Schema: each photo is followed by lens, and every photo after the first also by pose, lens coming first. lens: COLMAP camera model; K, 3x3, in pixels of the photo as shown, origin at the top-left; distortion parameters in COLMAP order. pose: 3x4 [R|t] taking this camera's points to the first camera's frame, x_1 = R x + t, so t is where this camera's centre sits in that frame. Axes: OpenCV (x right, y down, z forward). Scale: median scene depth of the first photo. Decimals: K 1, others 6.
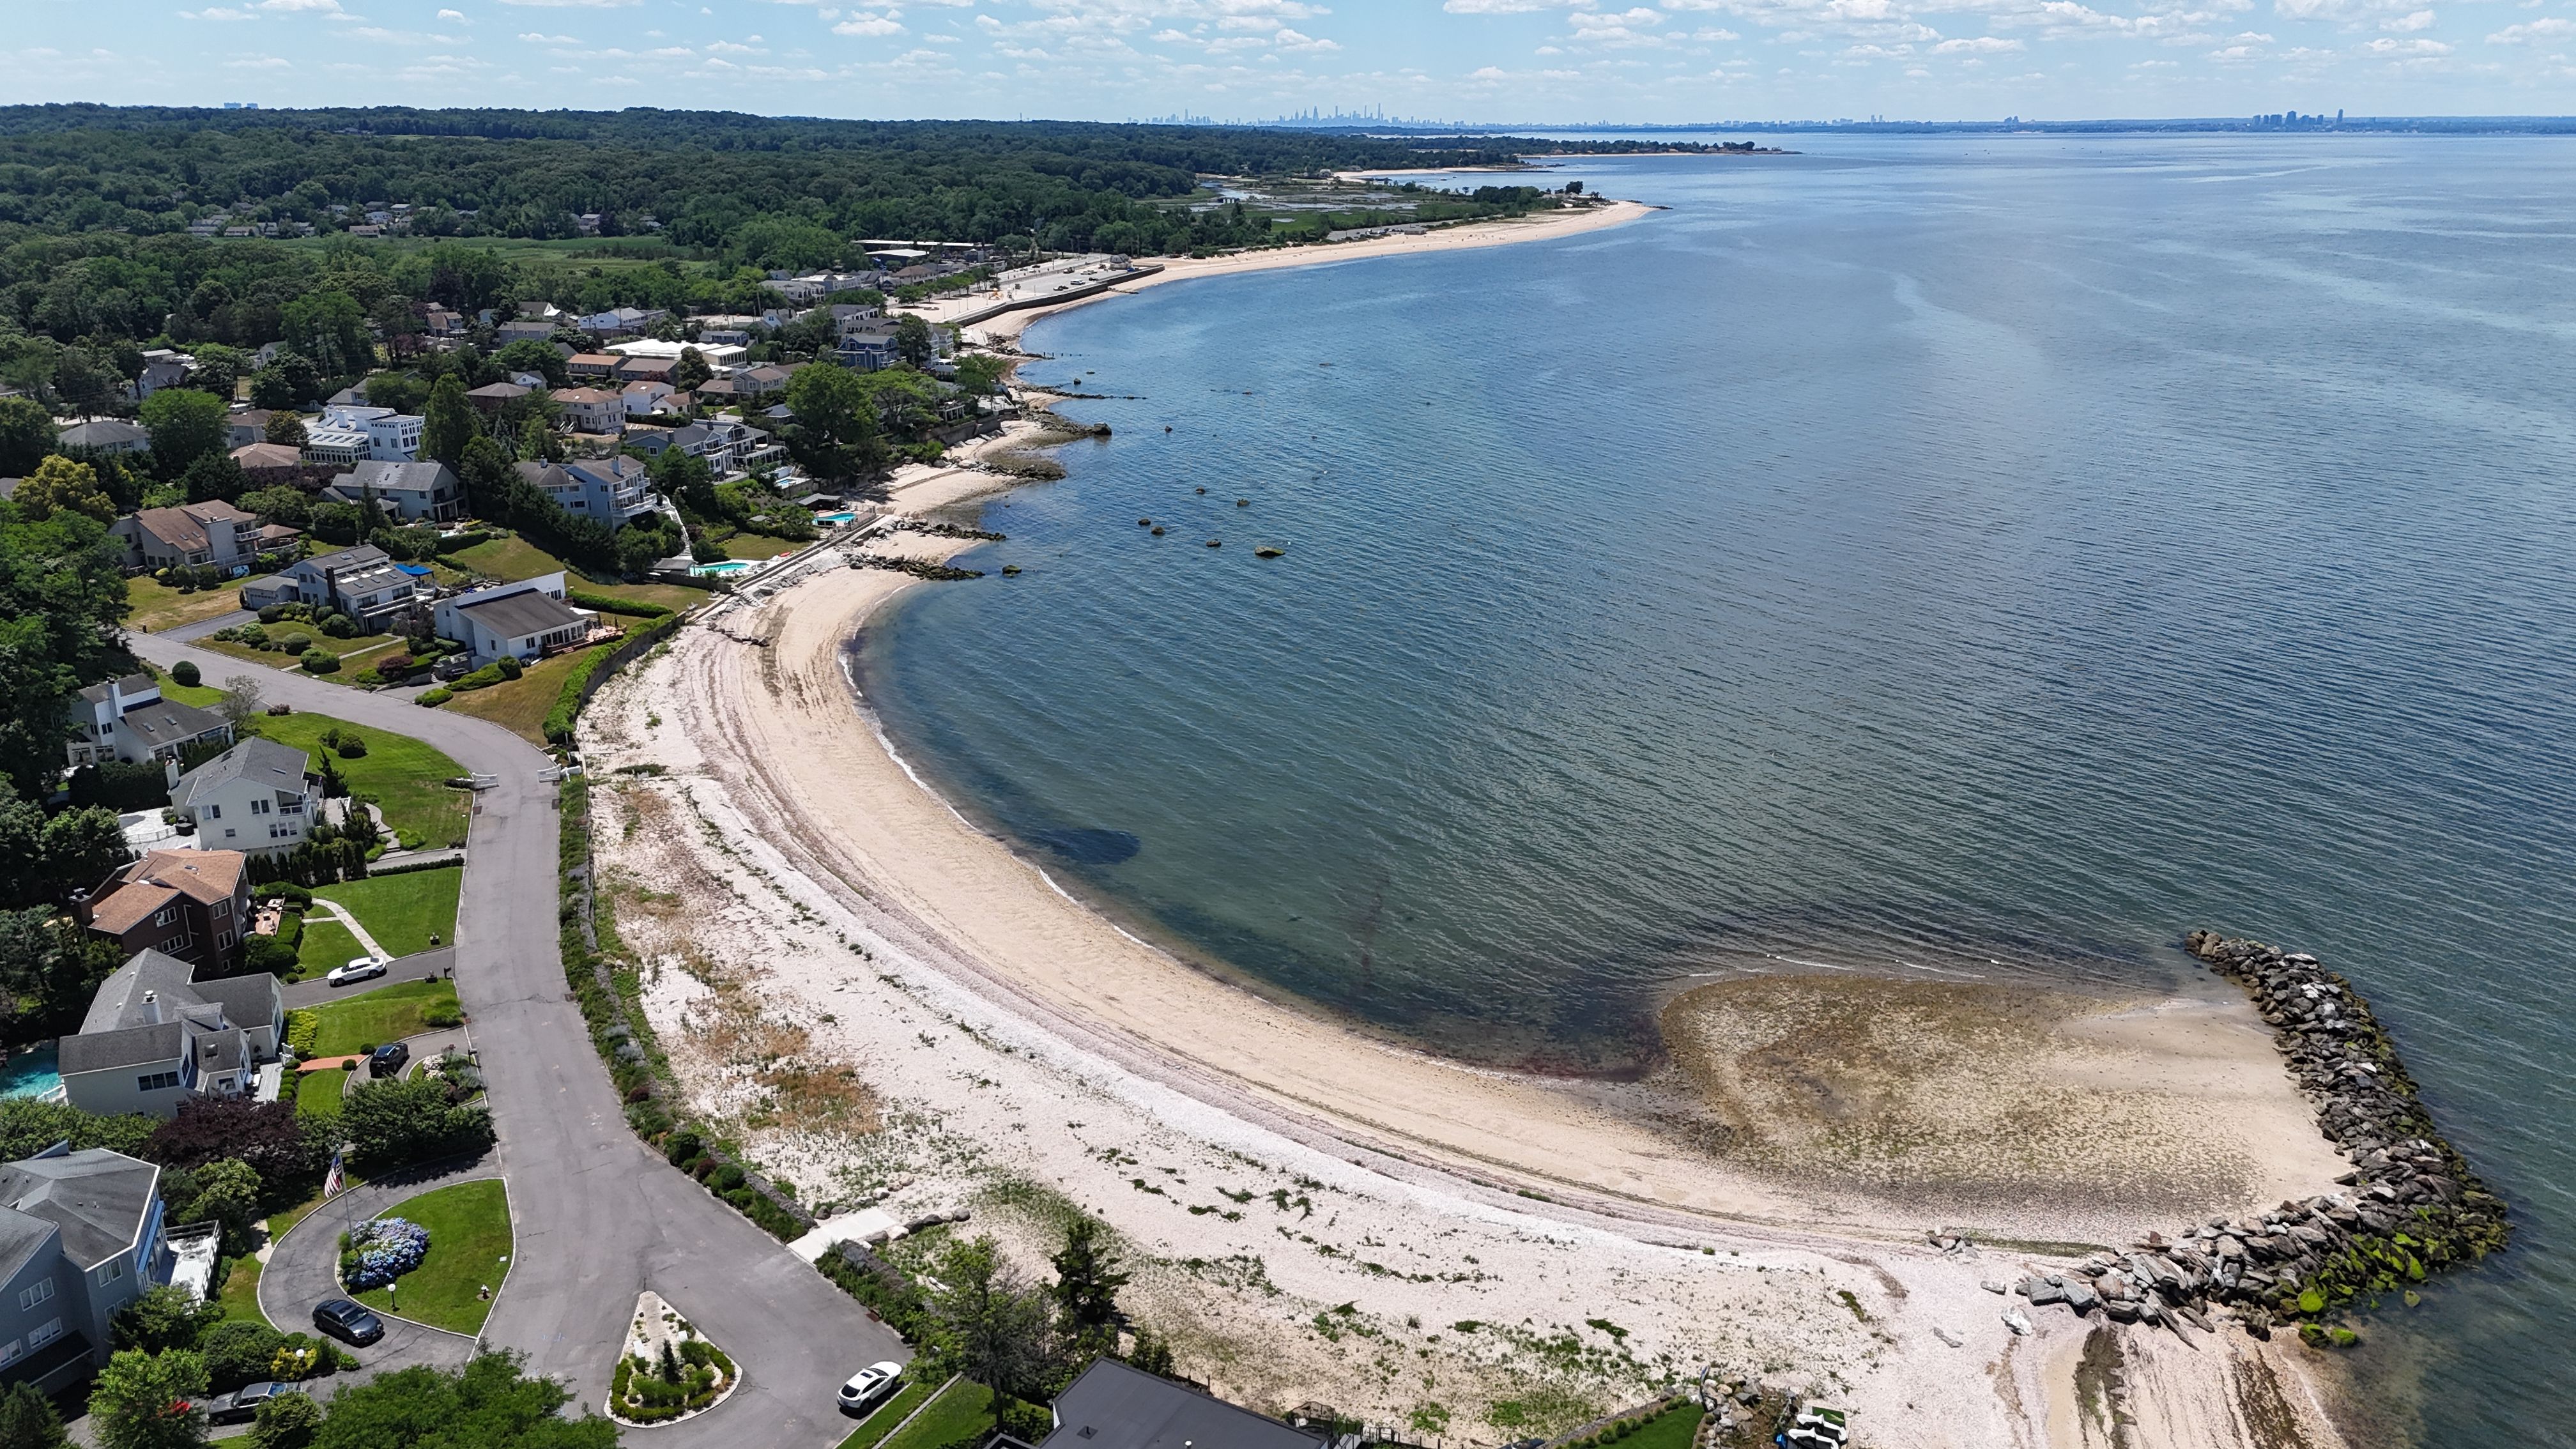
lens RADIAL K [[1934.1, 0, 1296.0], [0, 1934.1, 727.2], [0, 0, 1]] dist [0.057007, -0.020684]
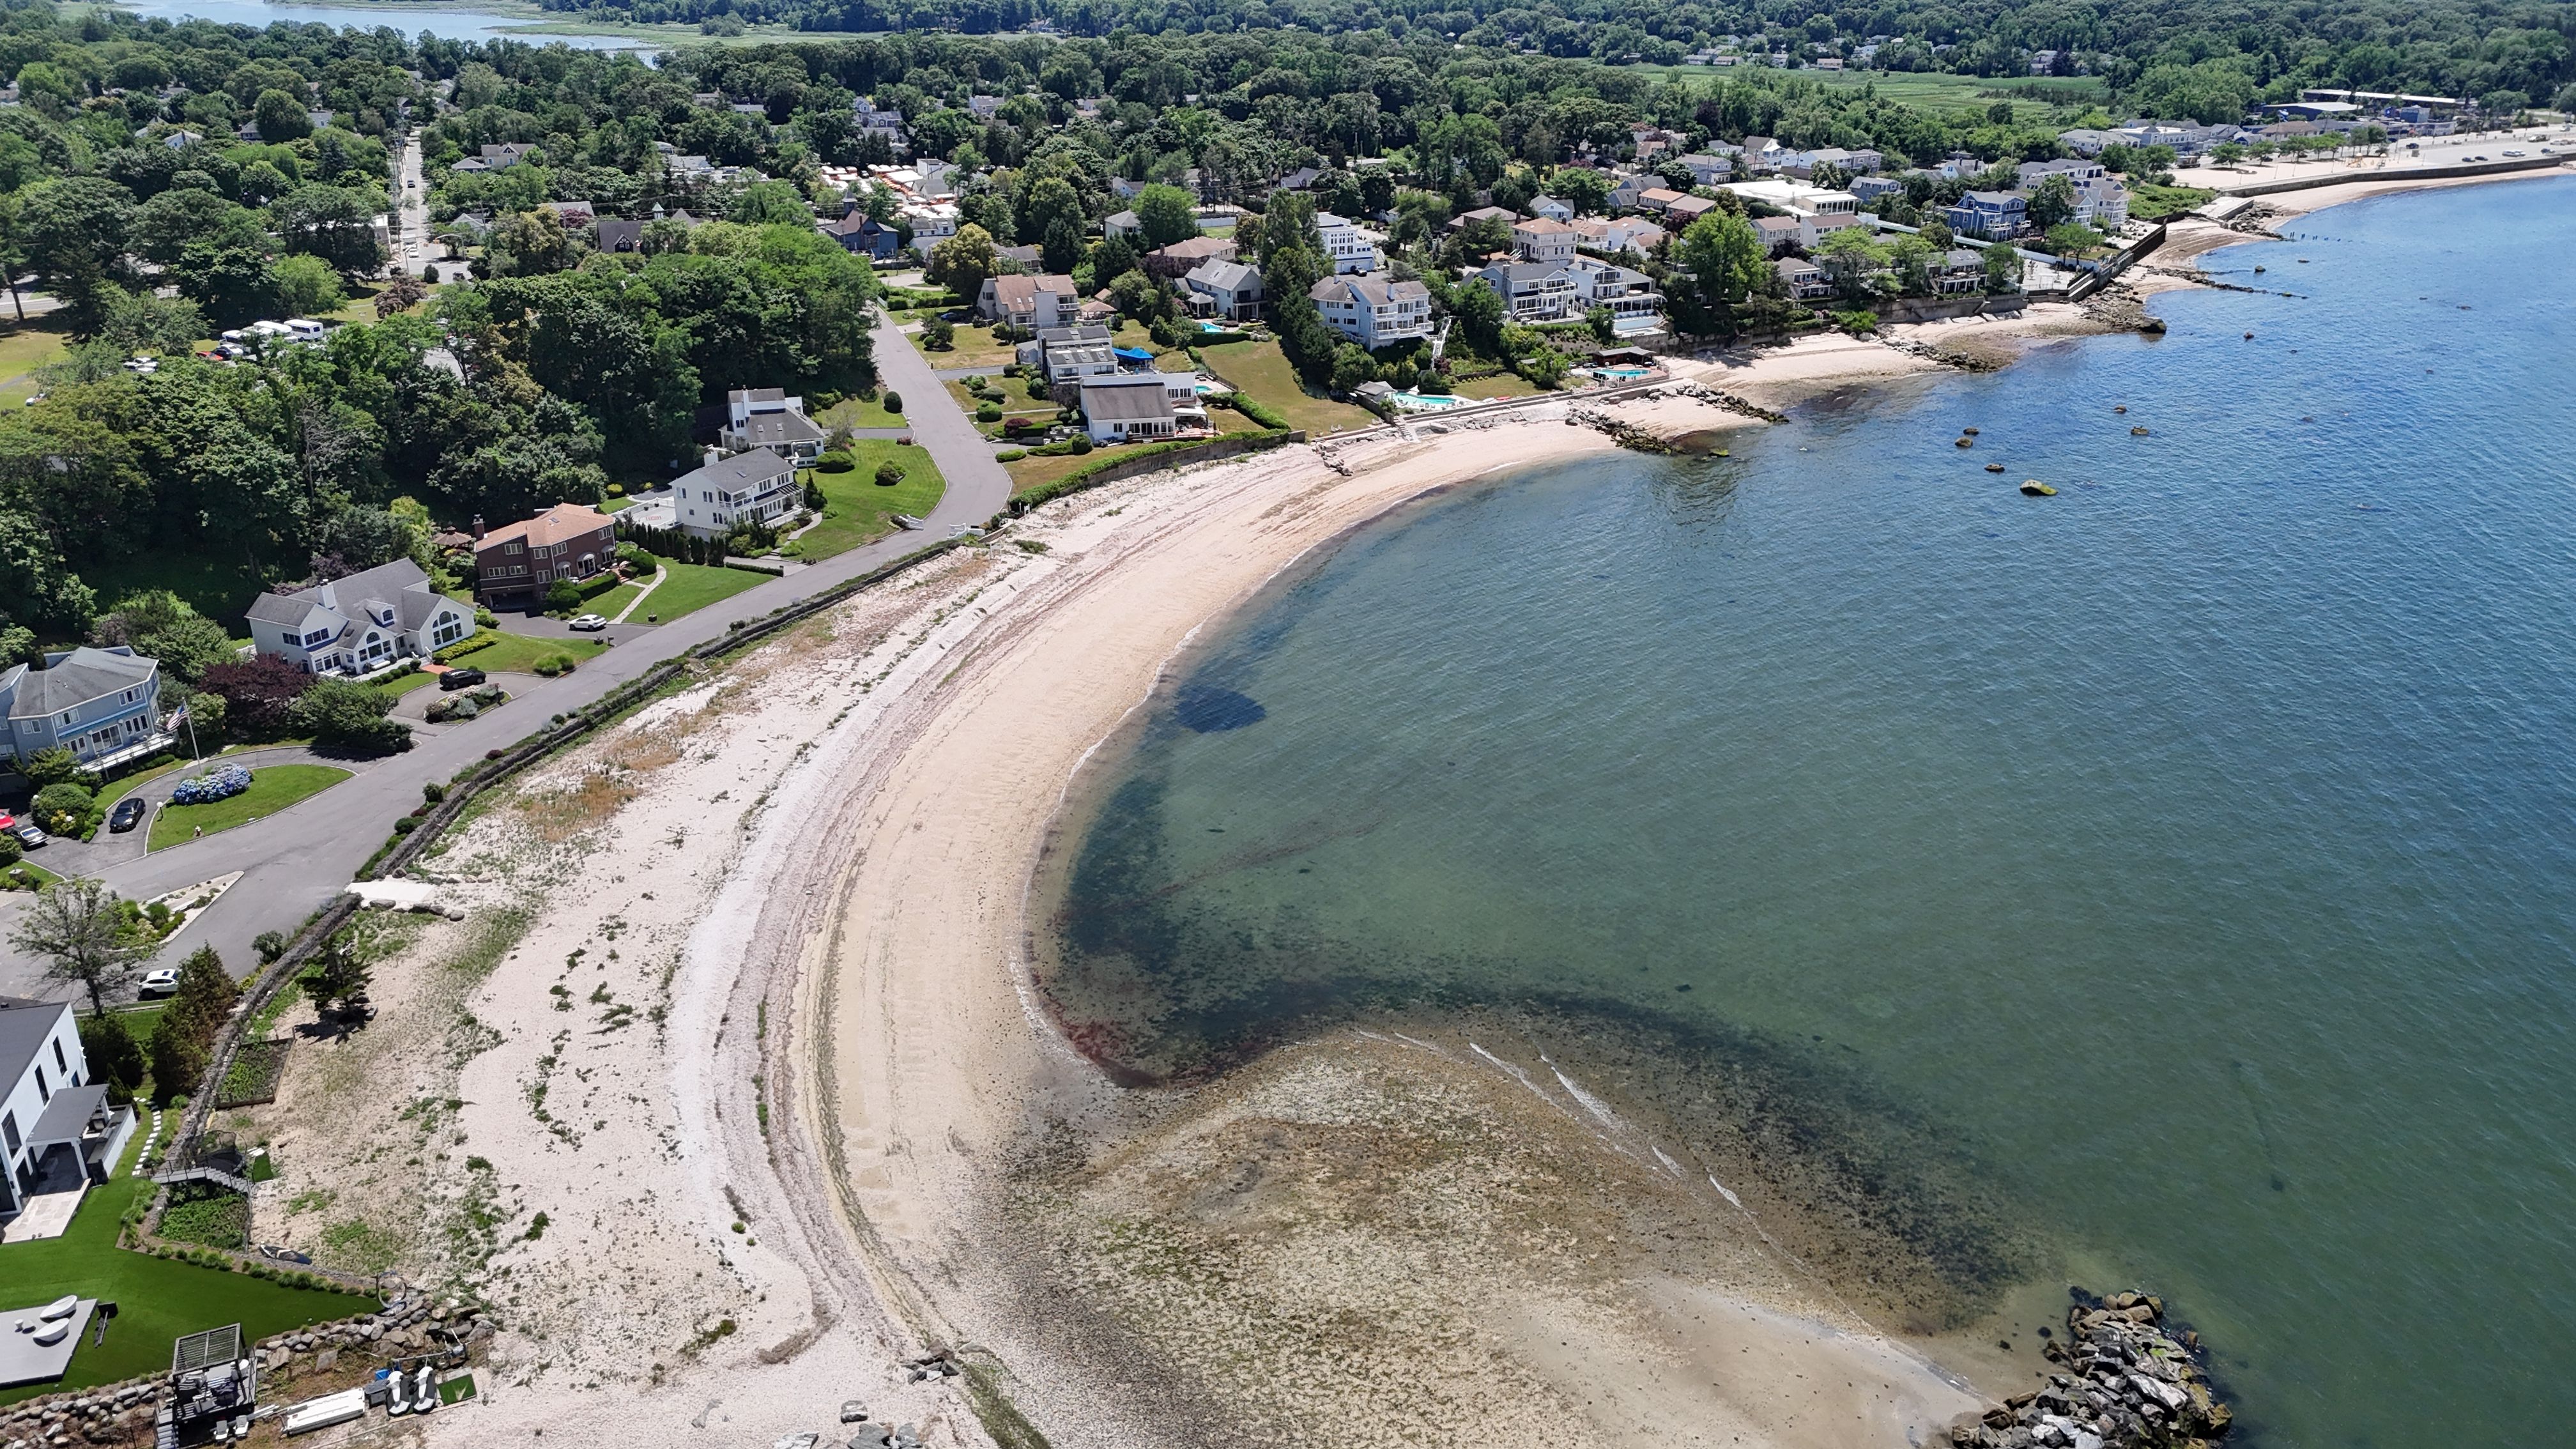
lens RADIAL K [[1934.1, 0, 1291.3], [0, 1934.1, 721.6], [0, 0, 1]] dist [0.057007, -0.020684]
pose [[0.681714, 0.271582, -0.679345, 0.413554], [-0.221282, 0.961599, 0.162365, -0.070962], [0.697352, 0.039640, 0.715631, 0.228608]]
